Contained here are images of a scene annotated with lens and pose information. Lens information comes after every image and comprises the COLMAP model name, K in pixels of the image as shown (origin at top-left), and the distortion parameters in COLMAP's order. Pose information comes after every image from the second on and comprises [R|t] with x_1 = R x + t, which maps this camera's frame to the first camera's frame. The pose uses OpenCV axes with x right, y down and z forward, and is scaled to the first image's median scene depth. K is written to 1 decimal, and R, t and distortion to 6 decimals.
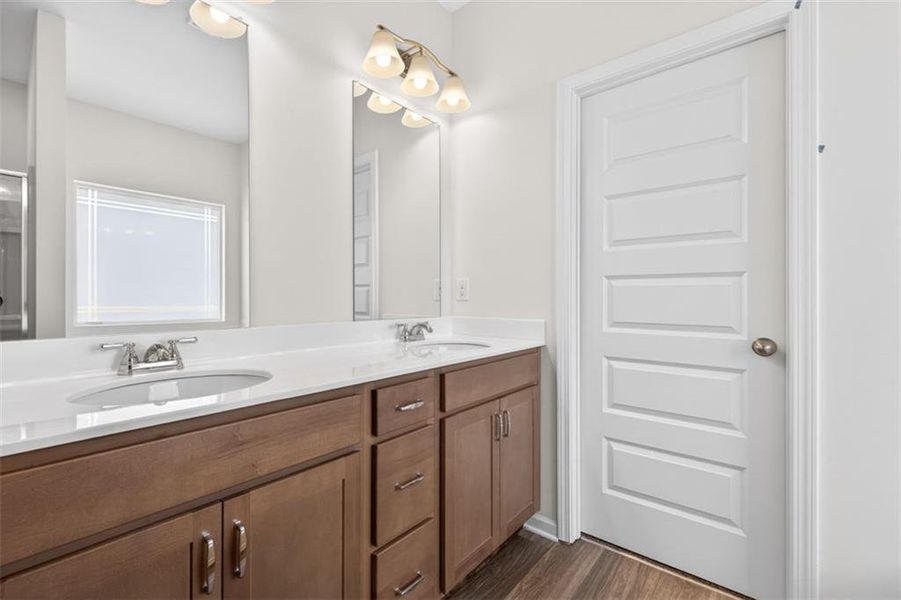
lens RADIAL K [[366.2, 0, 447.7], [0, 366.2, 300.0], [0, 0, 1]] dist [0.017644, 0.000138]
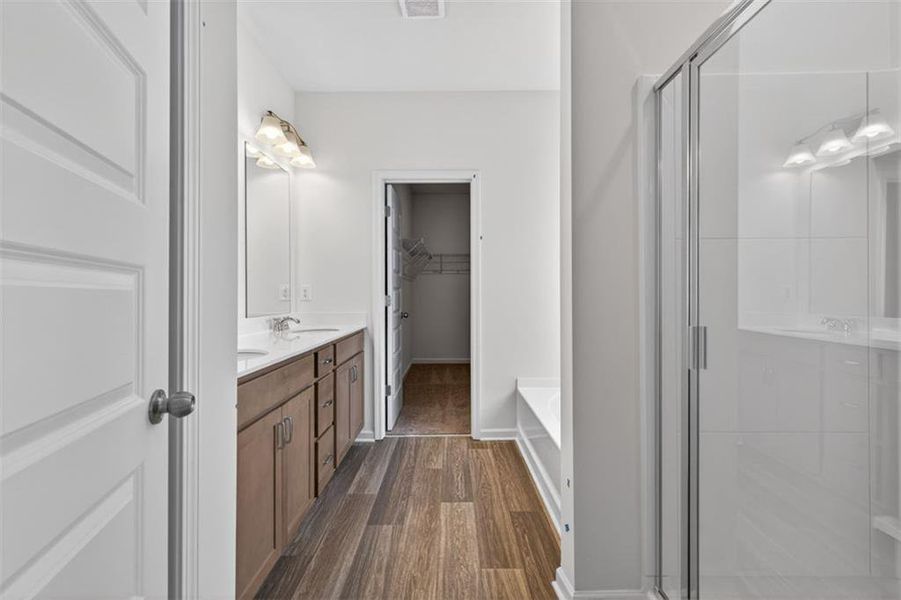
lens RADIAL K [[366.2, 0, 451.1], [0, 366.2, 295.5], [0, 0, 1]] dist [0.017644, 0.000138]
pose [[0.744644, -0.005562, 0.667439, -0.561669], [0.004120, 0.999985, 0.003737, -0.024933], [-0.667449, -0.000033, 0.744655, -0.492226]]
